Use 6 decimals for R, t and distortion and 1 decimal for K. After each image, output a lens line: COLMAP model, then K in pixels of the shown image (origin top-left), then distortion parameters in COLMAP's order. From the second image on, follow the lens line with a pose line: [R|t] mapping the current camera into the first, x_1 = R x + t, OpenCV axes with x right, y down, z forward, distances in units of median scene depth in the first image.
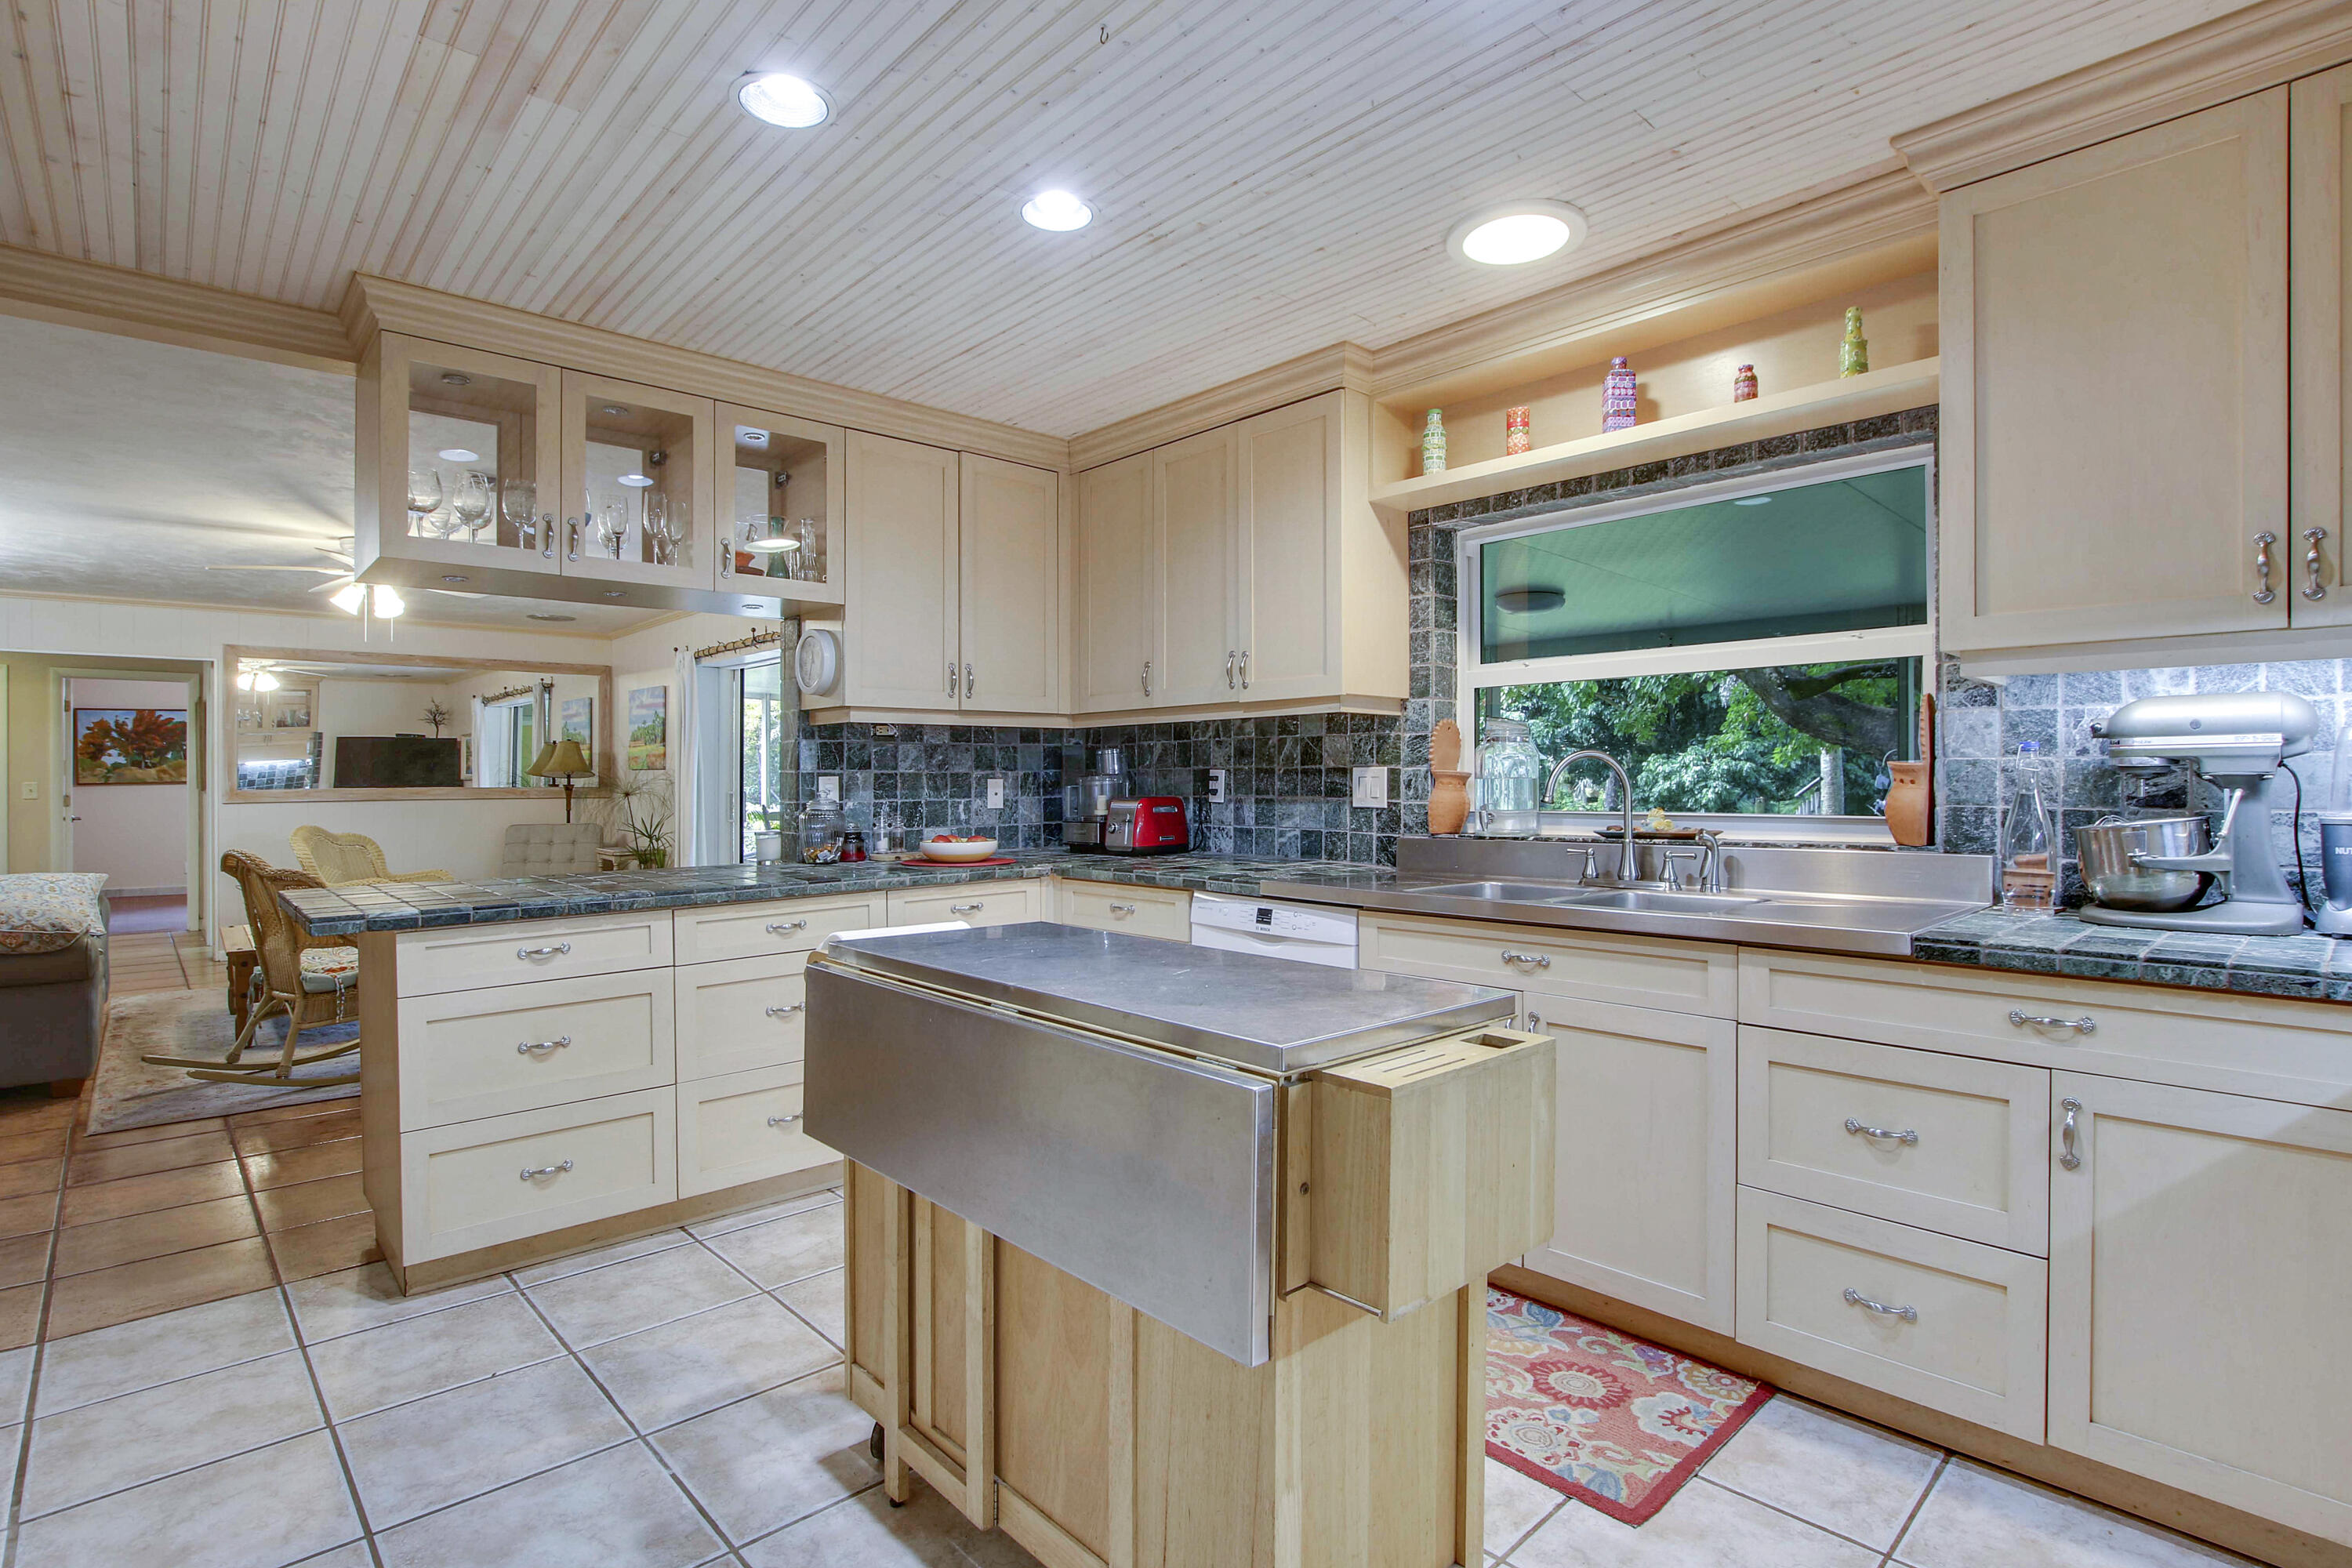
lens RADIAL K [[1150.8, 0, 1173.3], [0, 1150.8, 768.2], [0, 0, 1]] dist [-0.025078, 0.000696]
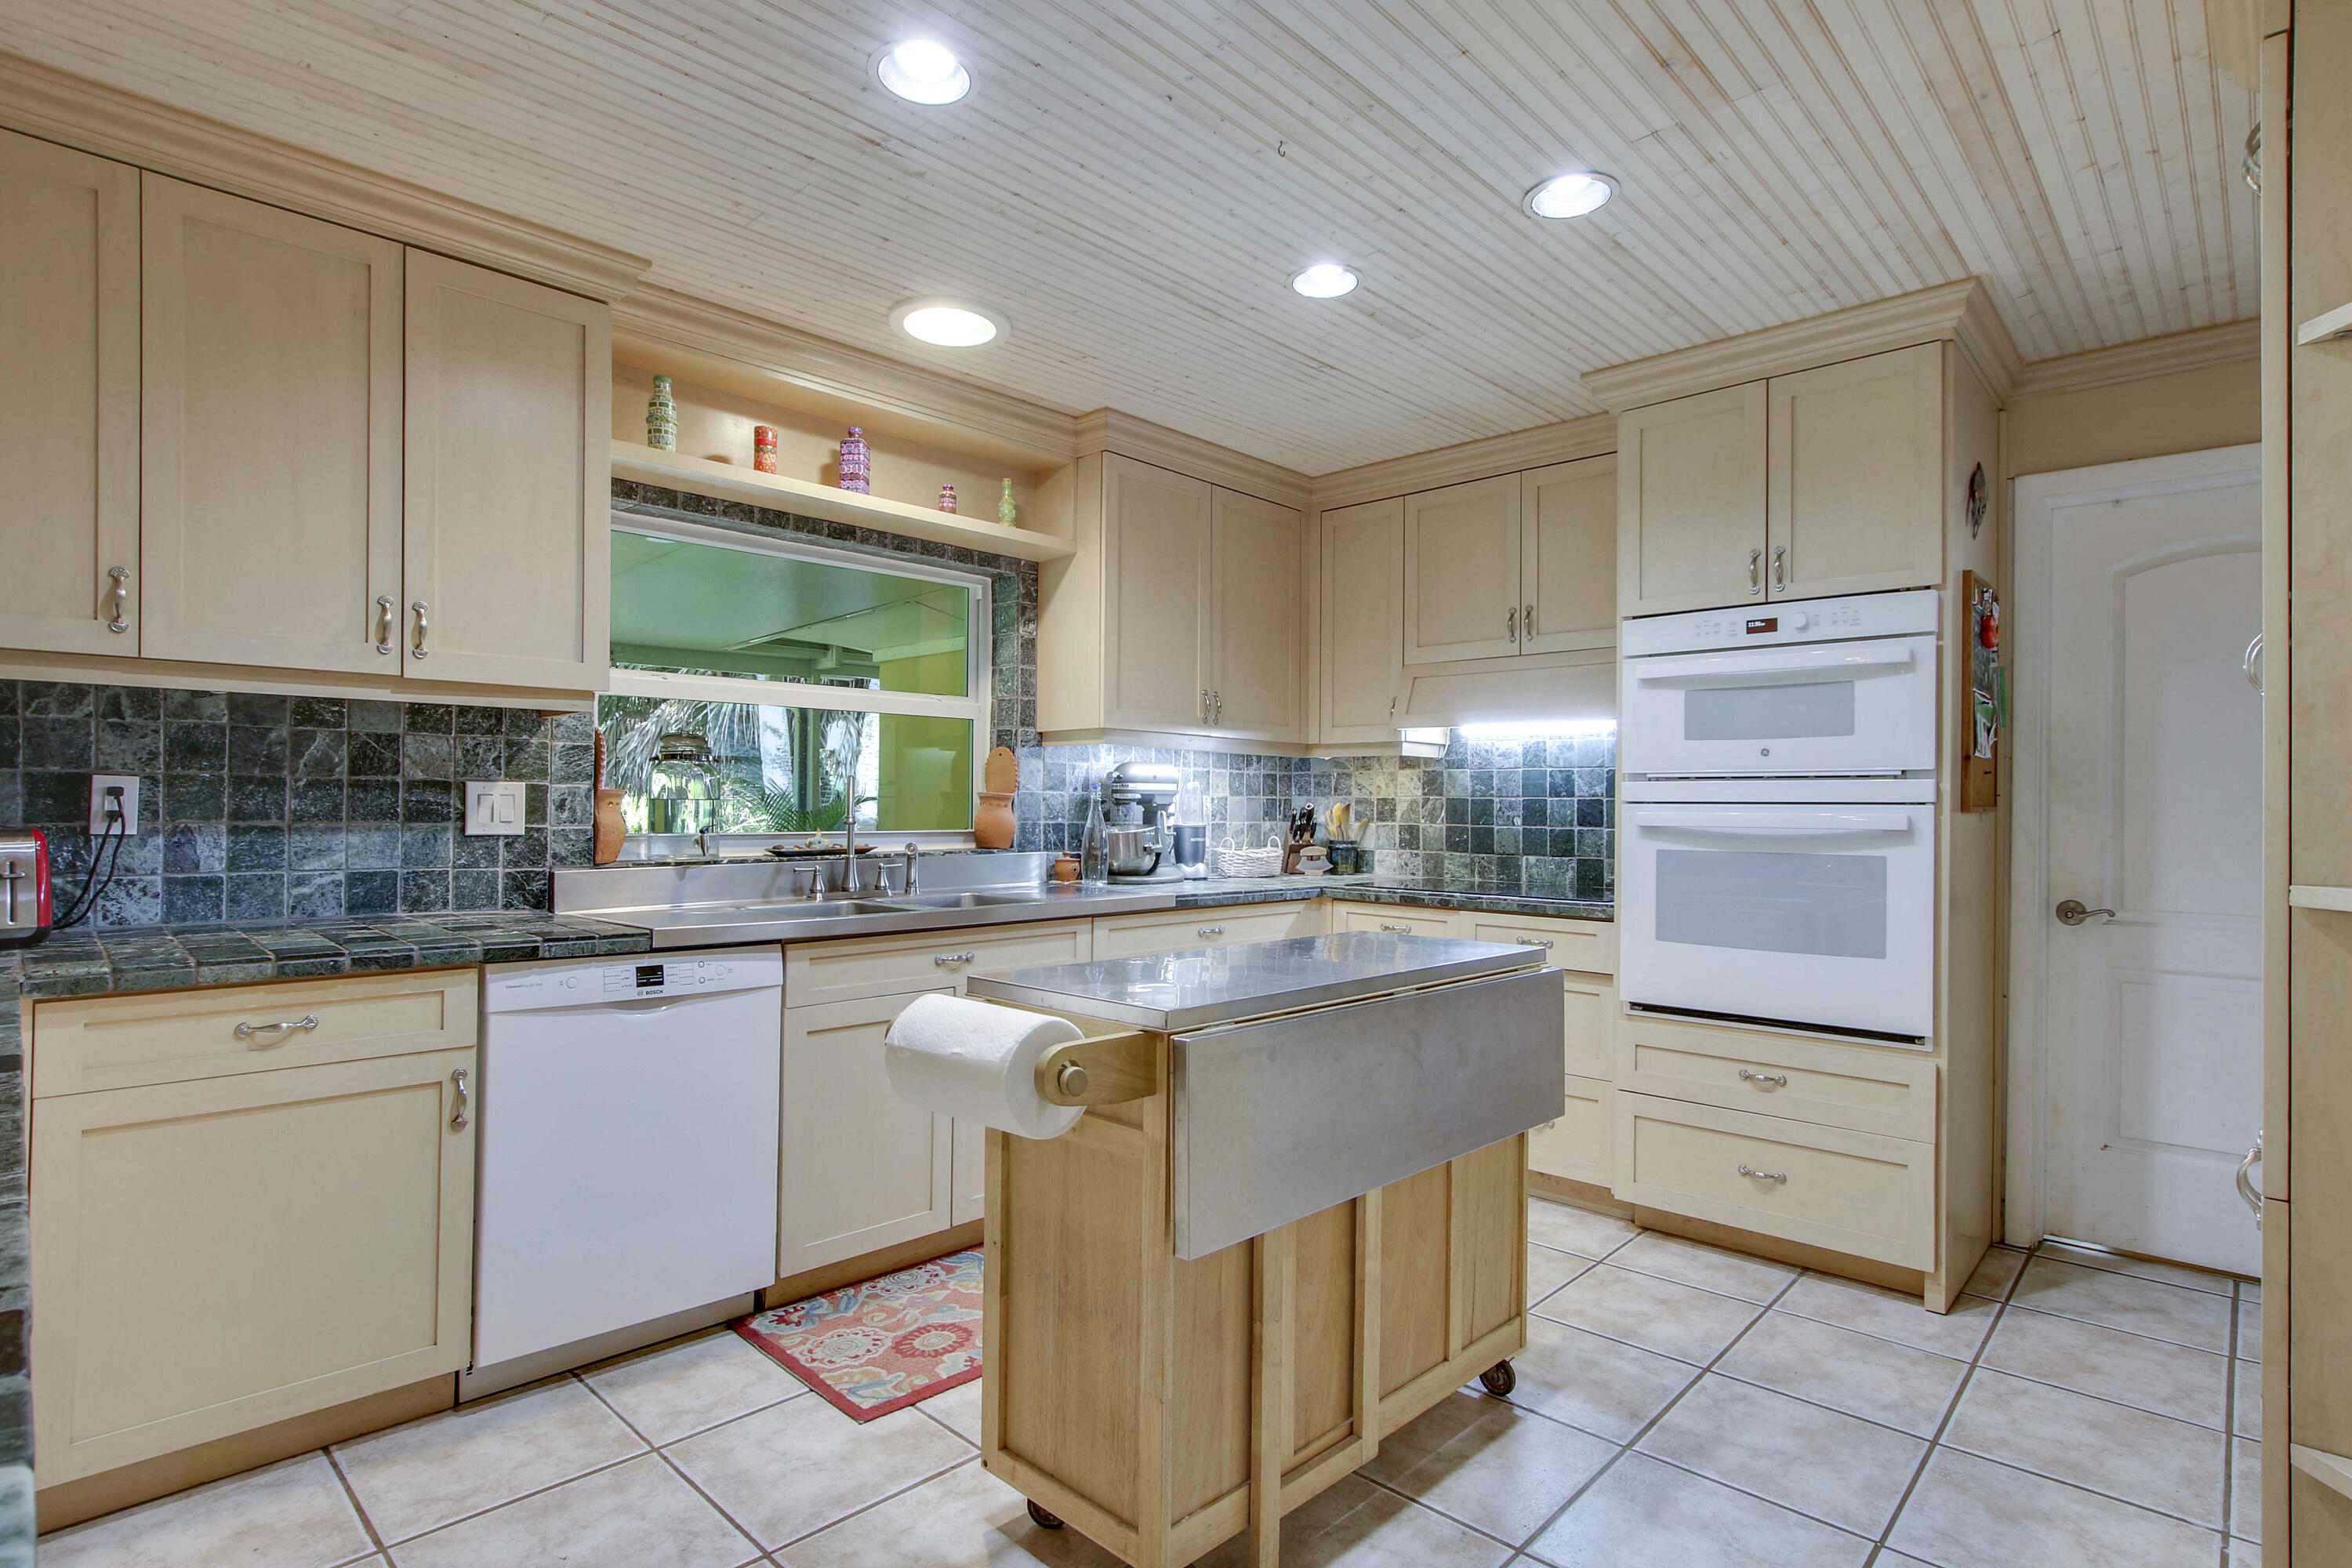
lens RADIAL K [[1150.8, 0, 1188.5], [0, 1150.8, 798.9], [0, 0, 1]] dist [-0.025078, 0.000696]
pose [[-0.050228, 0.009168, 0.998696, -0.605908], [-0.018261, 0.999782, -0.010096, 0.009667], [-0.998571, -0.018745, -0.050050, 0.583776]]
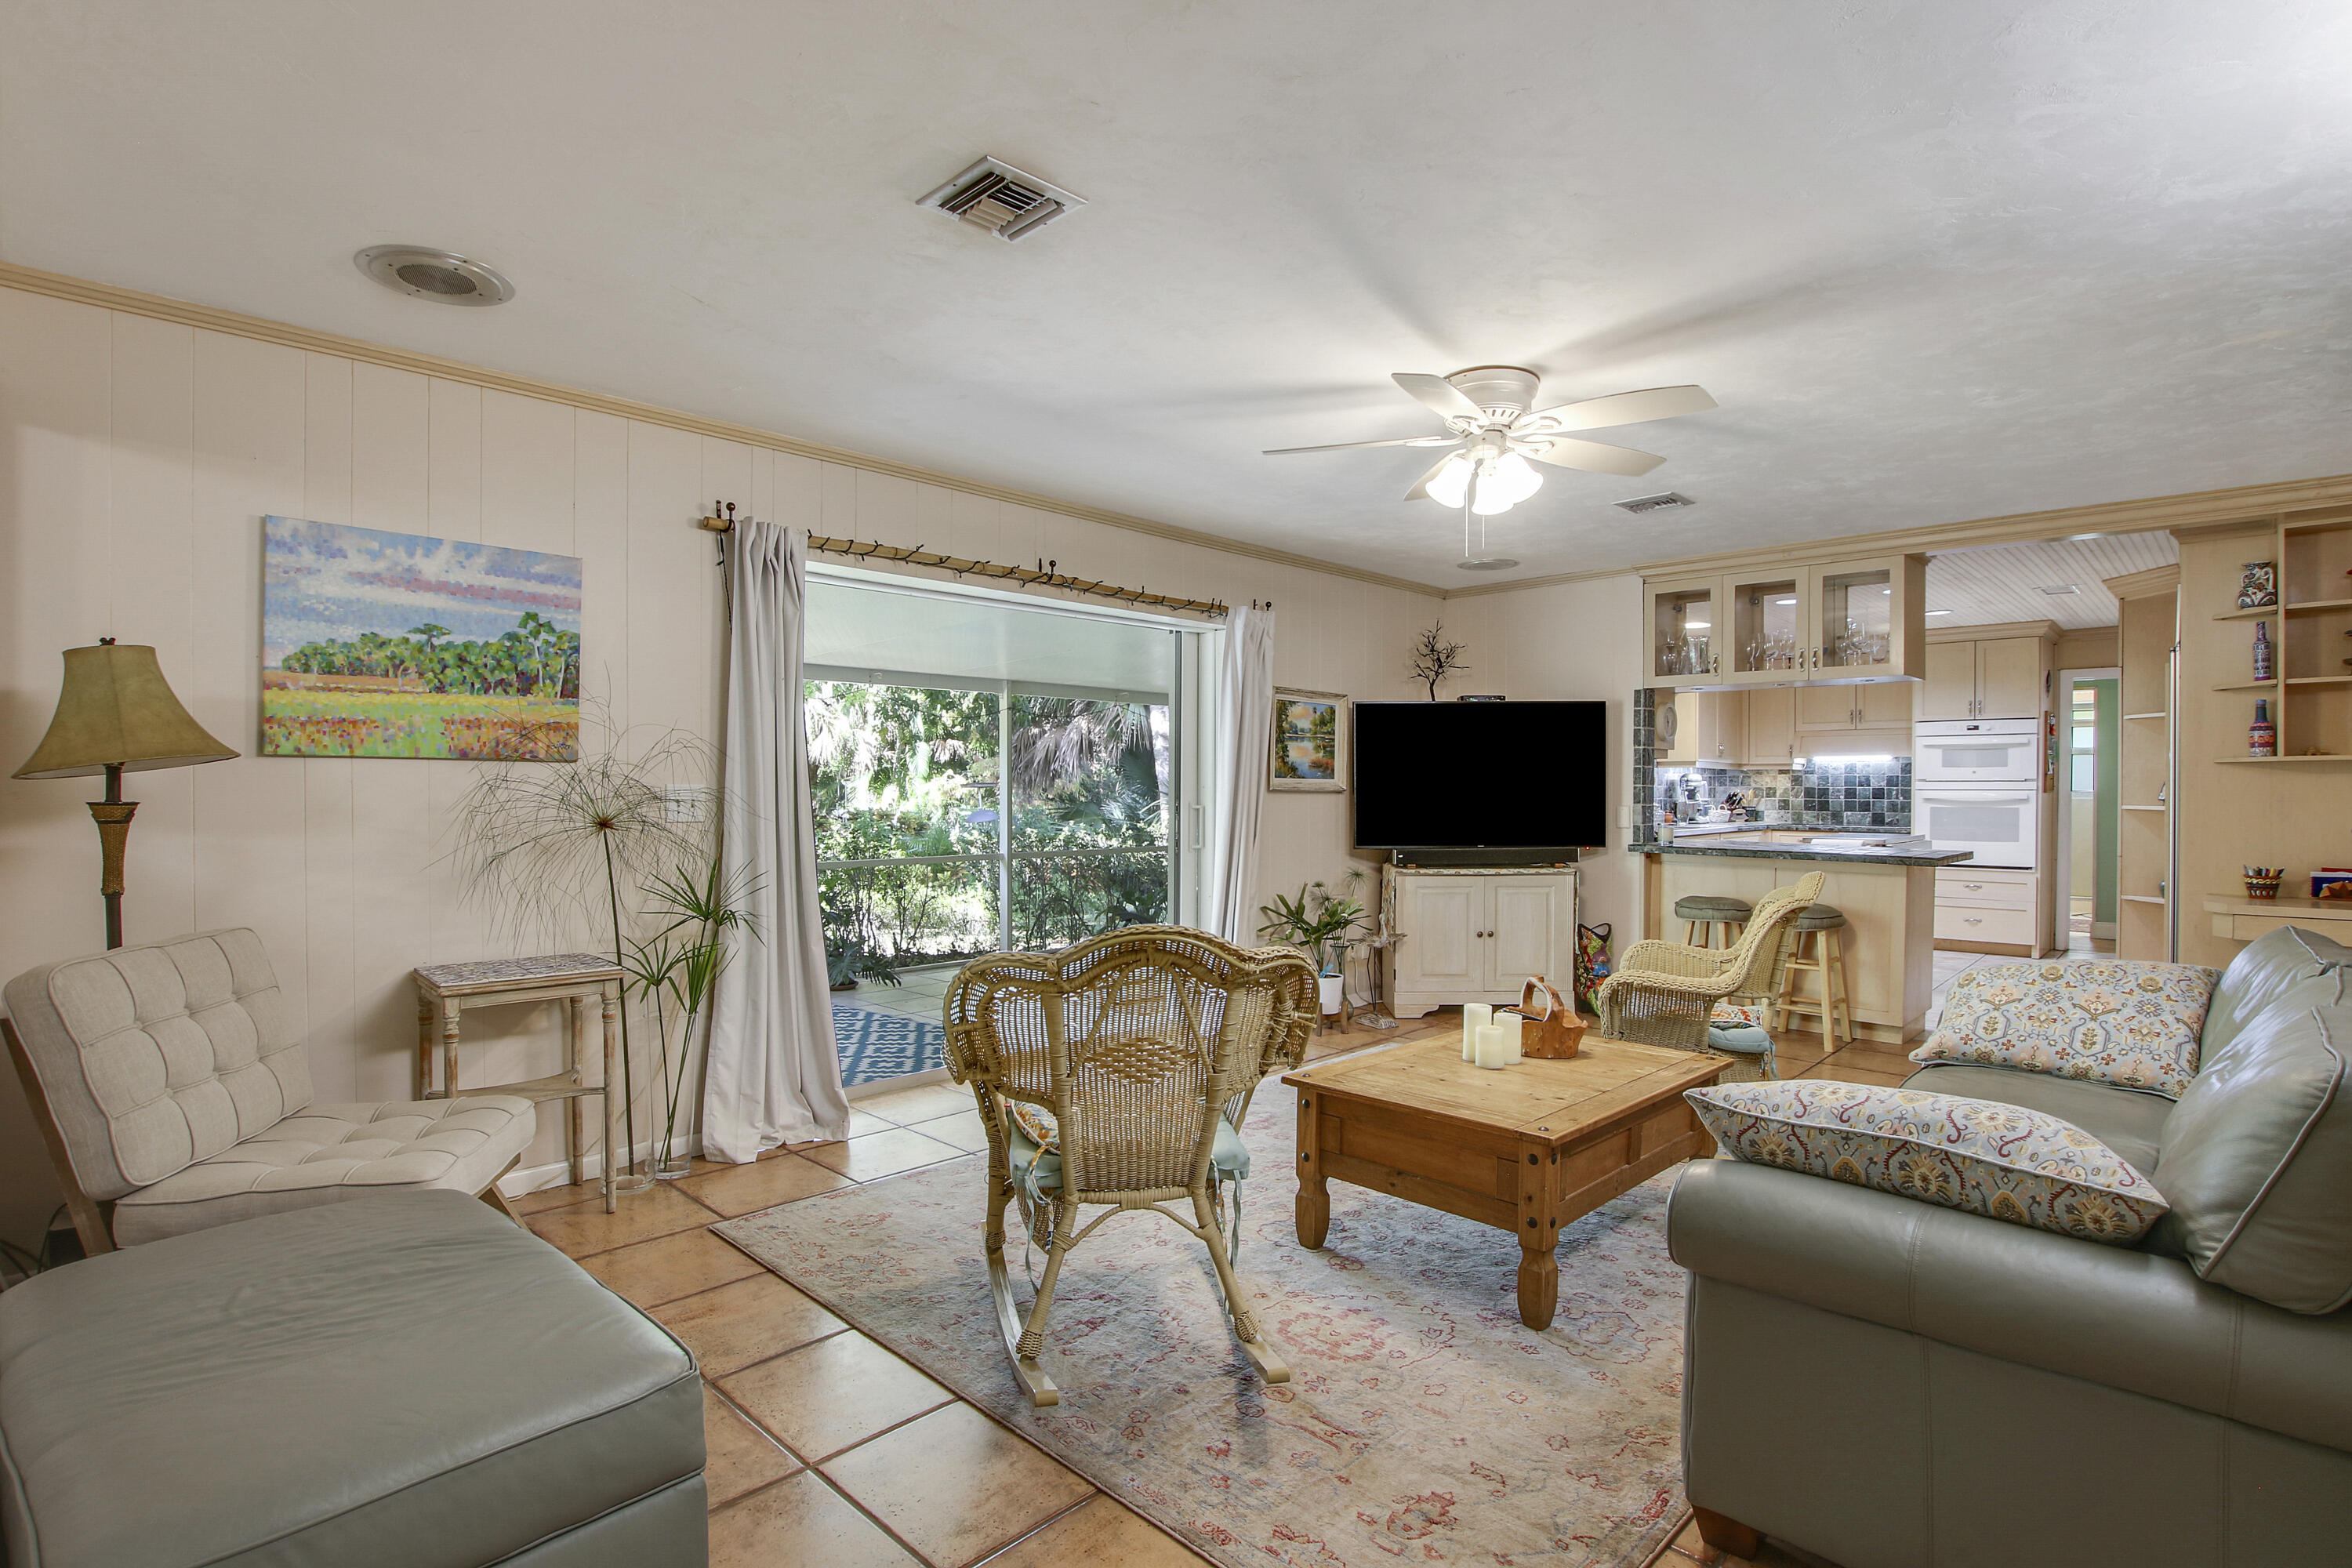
lens RADIAL K [[1150.8, 0, 1165.8], [0, 1150.8, 798.6], [0, 0, 1]] dist [-0.025078, 0.000696]
pose [[-0.047525, -0.008588, 0.998833, -2.076703], [-0.009855, 0.999918, 0.008128, 0.011664], [-0.998821, -0.009457, -0.047606, 1.913562]]
